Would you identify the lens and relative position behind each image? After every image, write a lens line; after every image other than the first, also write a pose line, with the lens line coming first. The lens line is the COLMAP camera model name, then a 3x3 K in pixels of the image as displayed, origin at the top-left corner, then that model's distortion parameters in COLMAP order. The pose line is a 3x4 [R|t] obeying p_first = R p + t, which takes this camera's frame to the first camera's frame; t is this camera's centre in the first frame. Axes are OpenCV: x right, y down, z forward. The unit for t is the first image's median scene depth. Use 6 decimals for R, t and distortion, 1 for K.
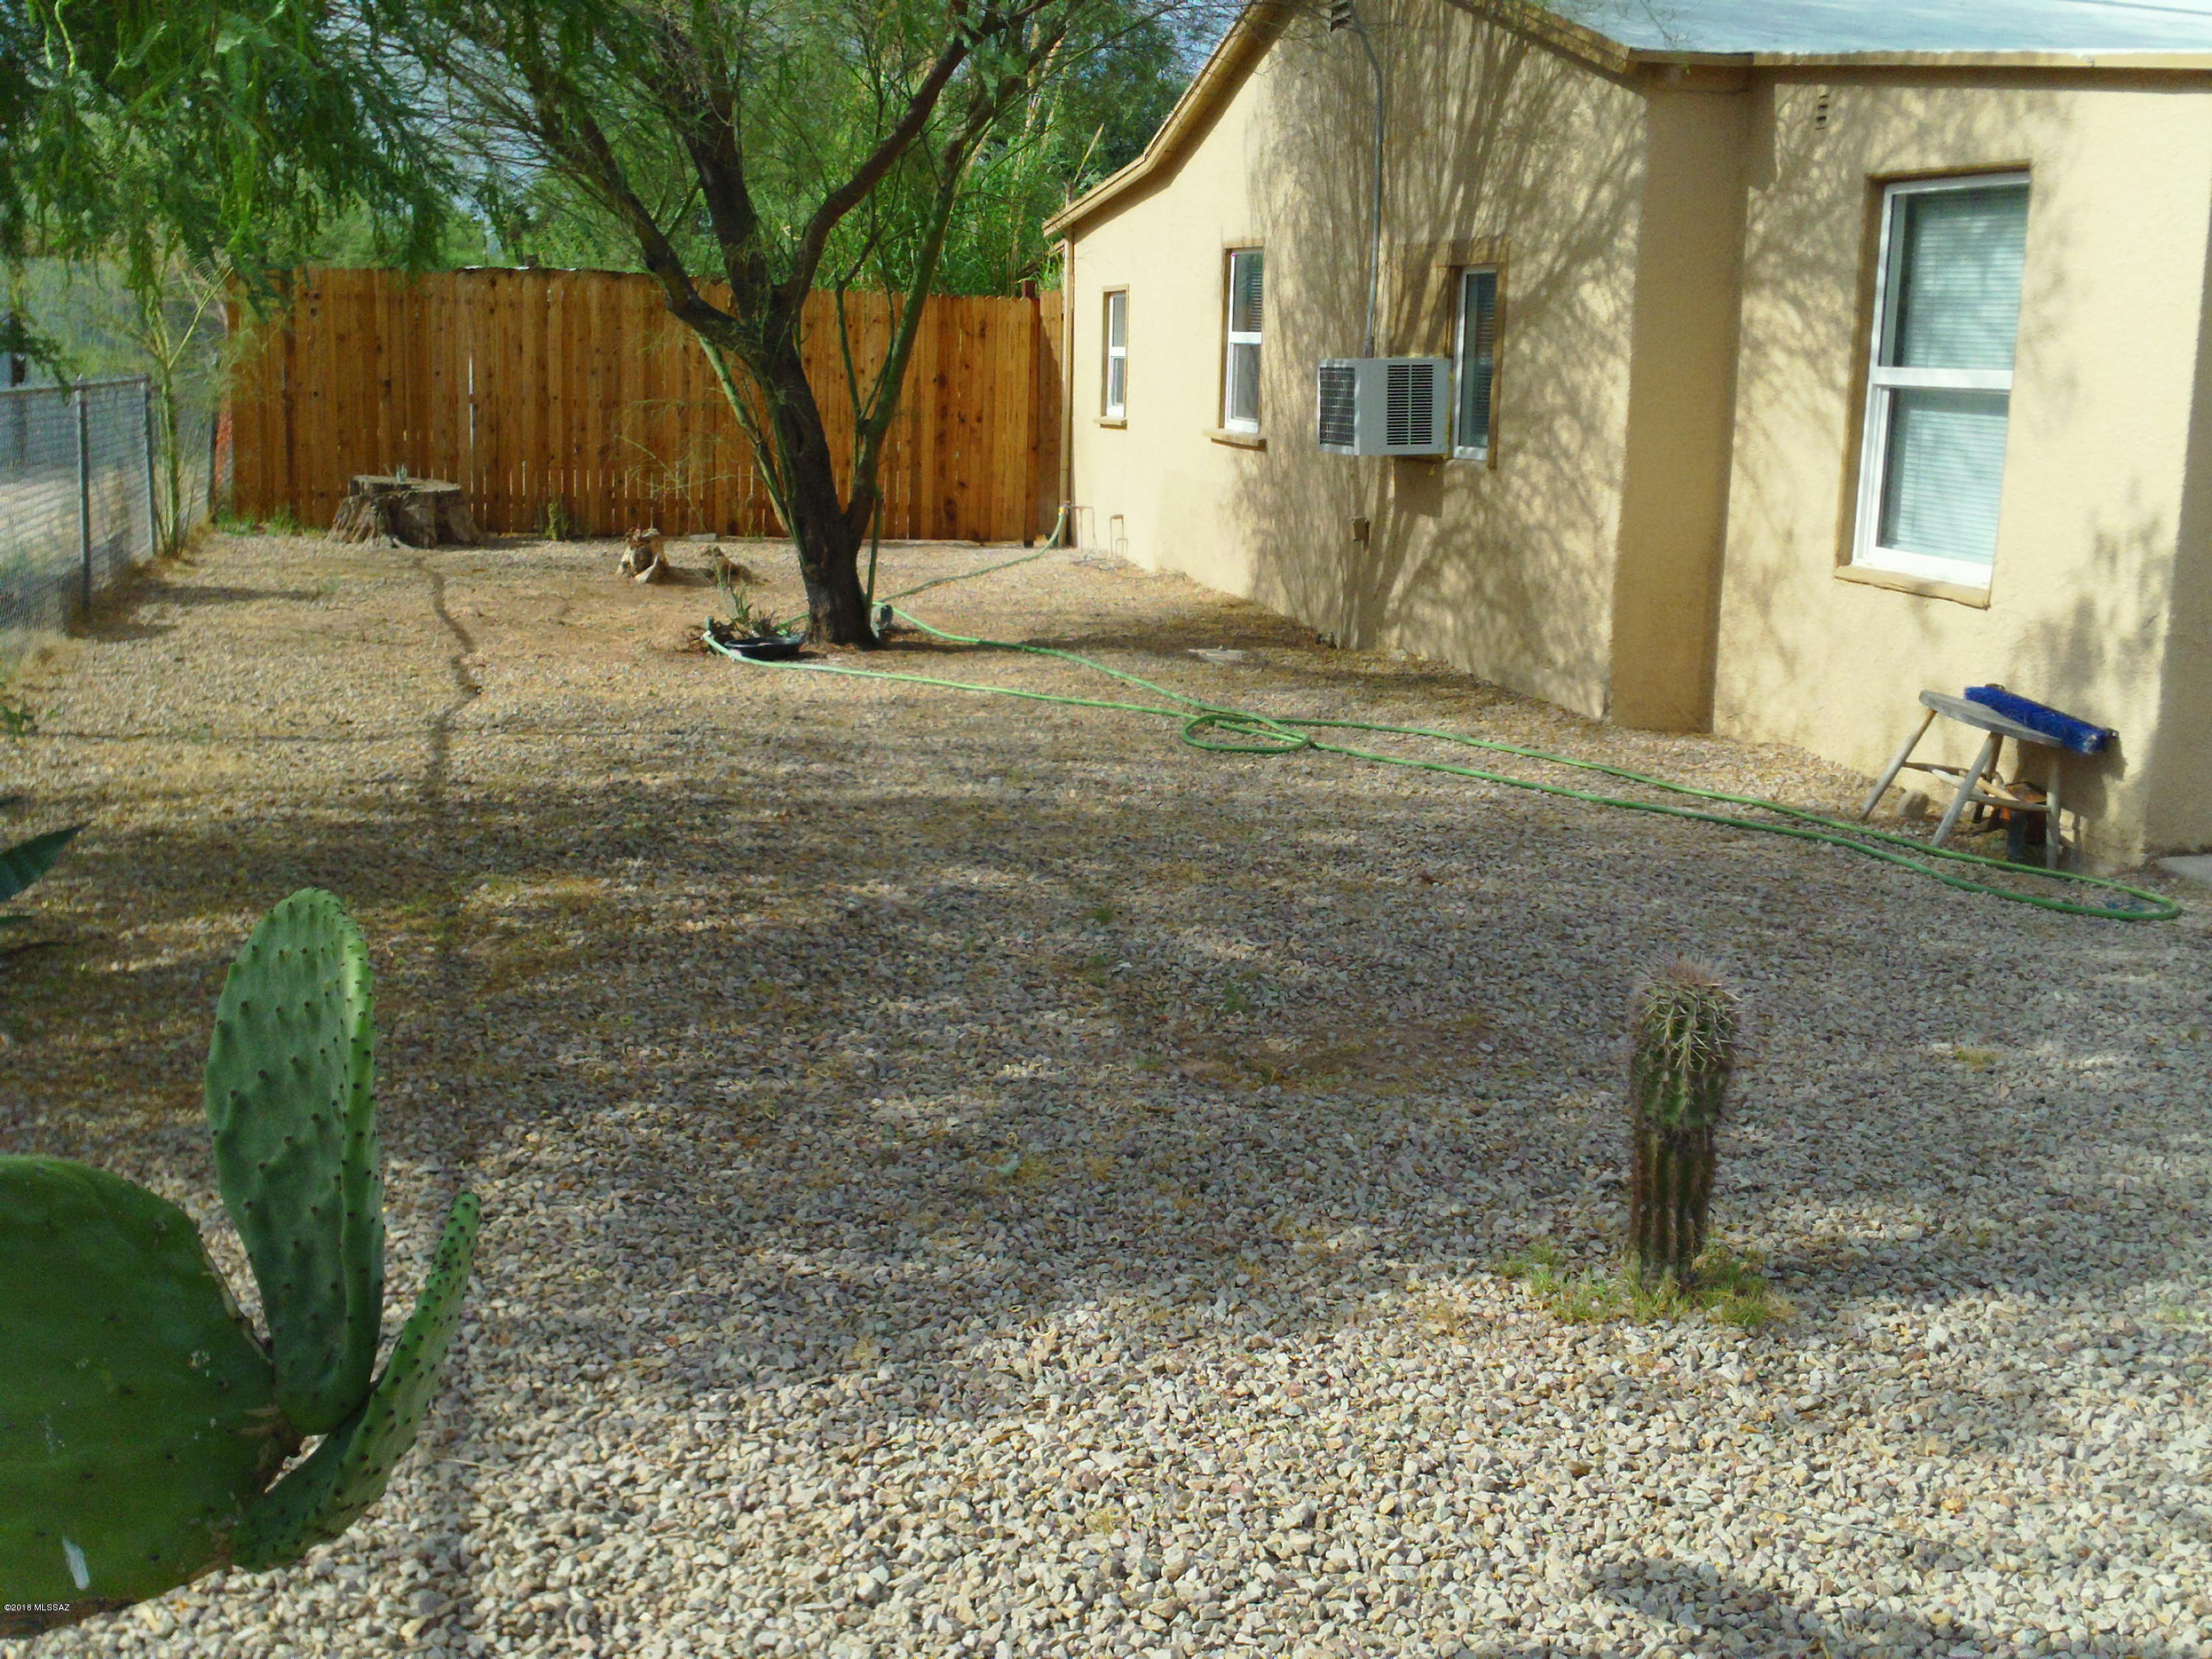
lens RADIAL K [[2408.8, 0, 1129.9], [0, 2408.8, 830.1], [0, 0, 1]] dist [0.026916, -0.135402]
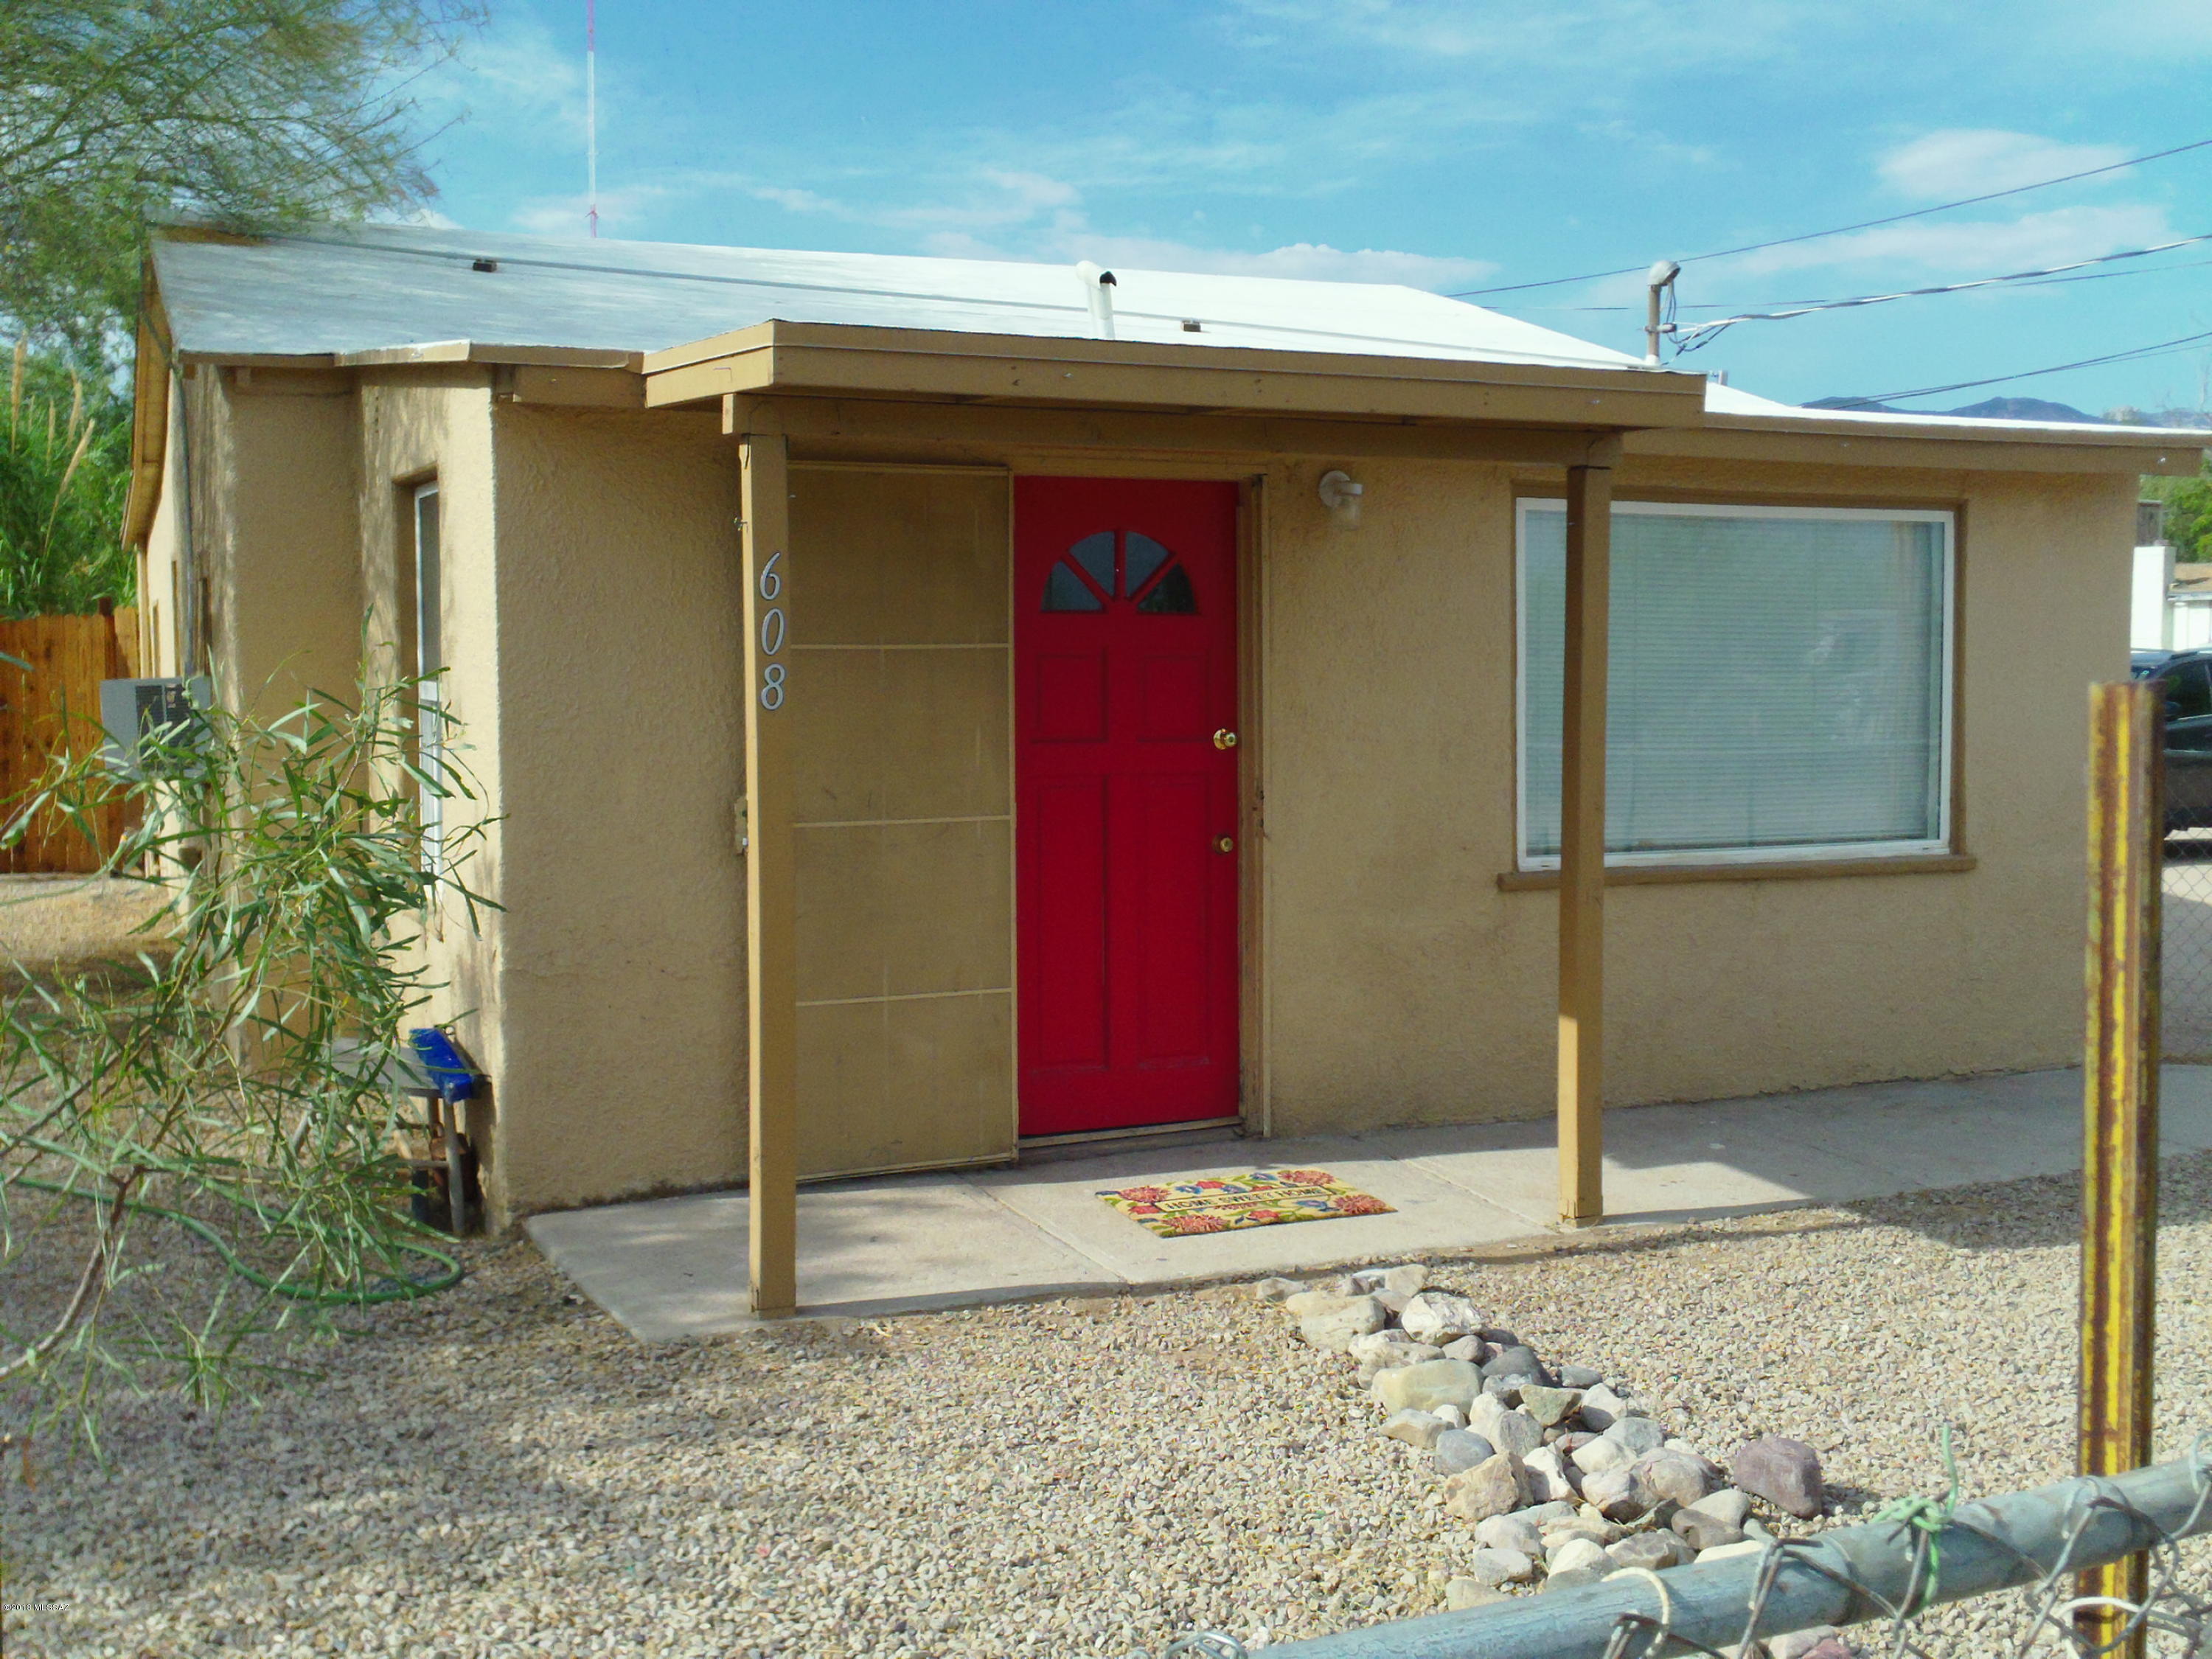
lens RADIAL K [[2408.8, 0, 1129.9], [0, 2408.8, 830.1], [0, 0, 1]] dist [0.026916, -0.135402]
pose [[0.987185, -0.041775, 0.154018, 0.907973], [0.059854, 0.991598, -0.114682, -0.025870], [-0.147933, 0.122431, 0.981390, 0.120891]]
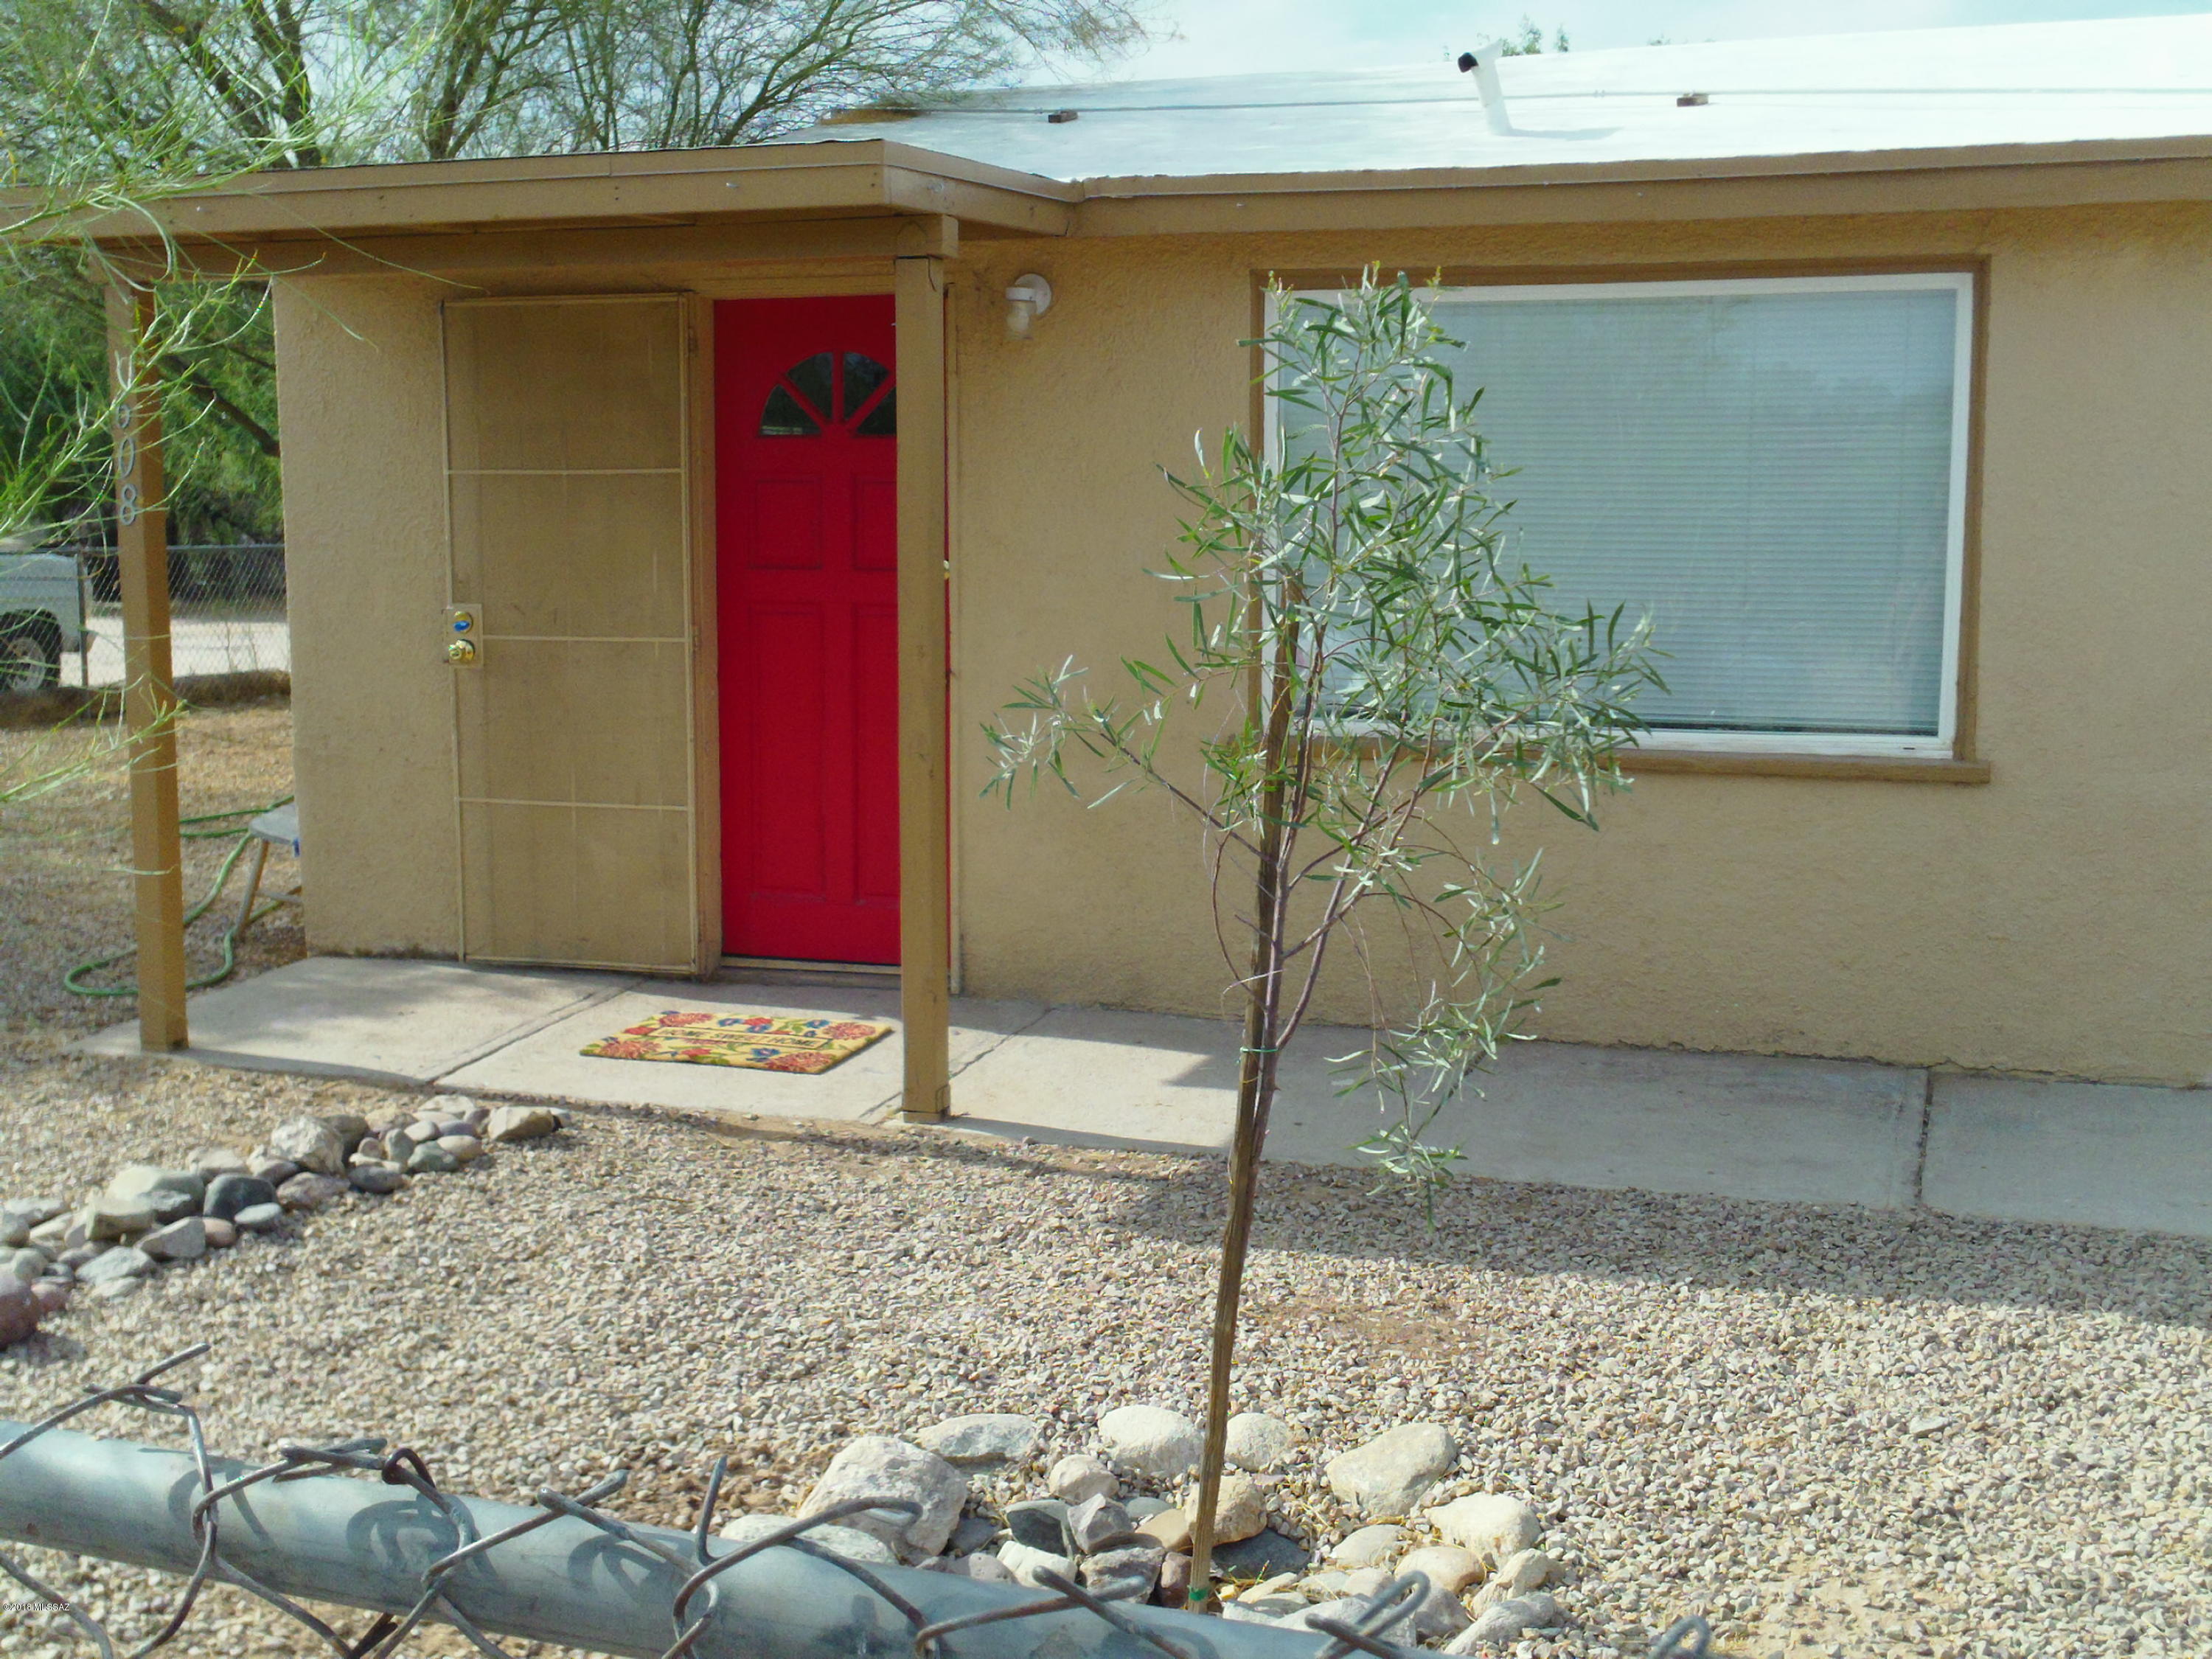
lens RADIAL K [[2408.8, 0, 1129.9], [0, 2408.8, 830.1], [0, 0, 1]] dist [0.026916, -0.135402]
pose [[0.829685, 0.046474, -0.556294, 2.313637], [-0.084275, 0.995535, -0.042523, -0.051510], [0.551833, 0.082163, 0.829897, 0.544135]]
